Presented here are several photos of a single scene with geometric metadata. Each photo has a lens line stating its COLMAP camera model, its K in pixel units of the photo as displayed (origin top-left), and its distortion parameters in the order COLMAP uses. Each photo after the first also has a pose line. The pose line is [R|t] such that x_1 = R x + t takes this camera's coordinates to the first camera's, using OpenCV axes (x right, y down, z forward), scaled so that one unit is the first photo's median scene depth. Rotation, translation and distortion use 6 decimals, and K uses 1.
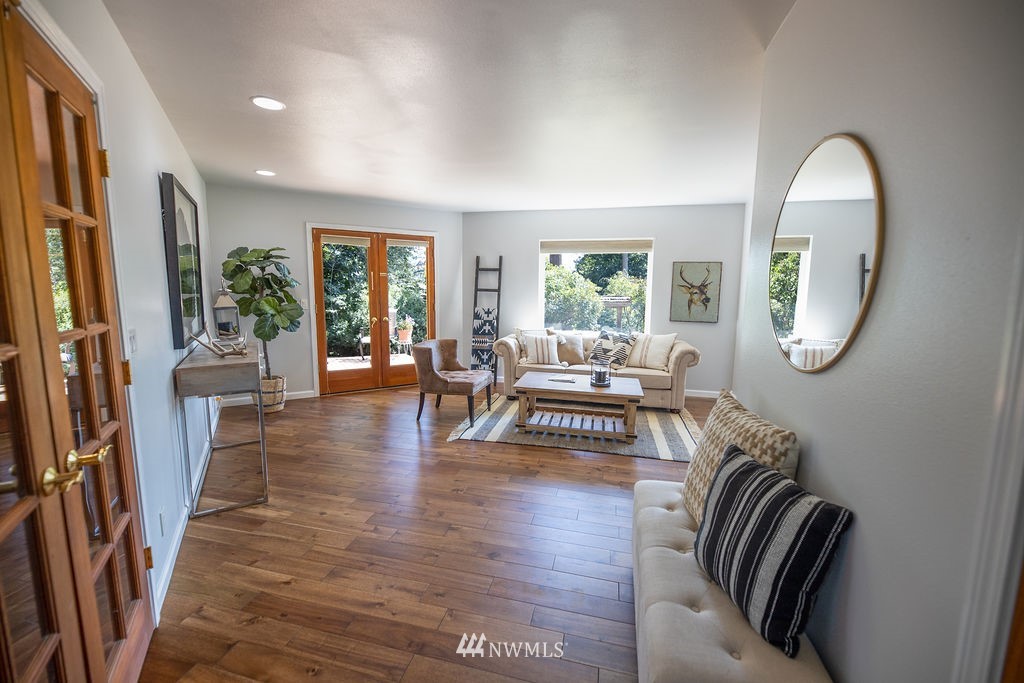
lens RADIAL K [[409.3, 0, 512.0], [0, 409.3, 341.5], [0, 0, 1]] dist [-0.013101, -0.000055]
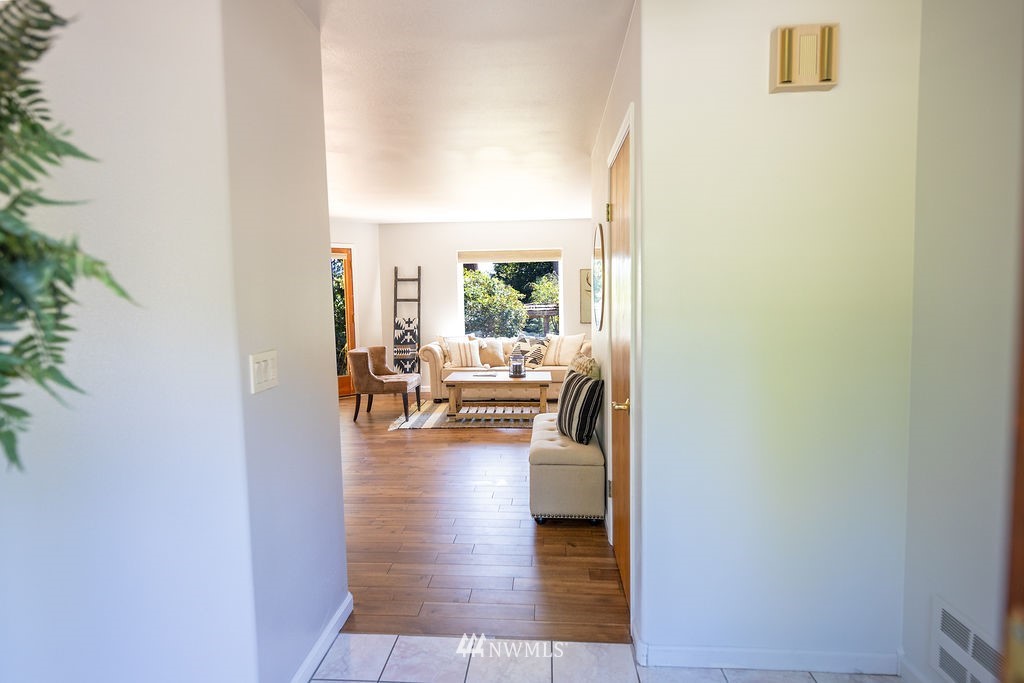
lens RADIAL K [[548.4, 0, 512.0], [0, 548.4, 341.5], [0, 0, 1]] dist [-0.000043, -0.000007]
pose [[0.983213, -0.042278, 0.177497, -0.057991], [0.051012, 0.997687, -0.044929, 0.057904], [-0.175187, 0.053229, 0.983095, -0.424404]]
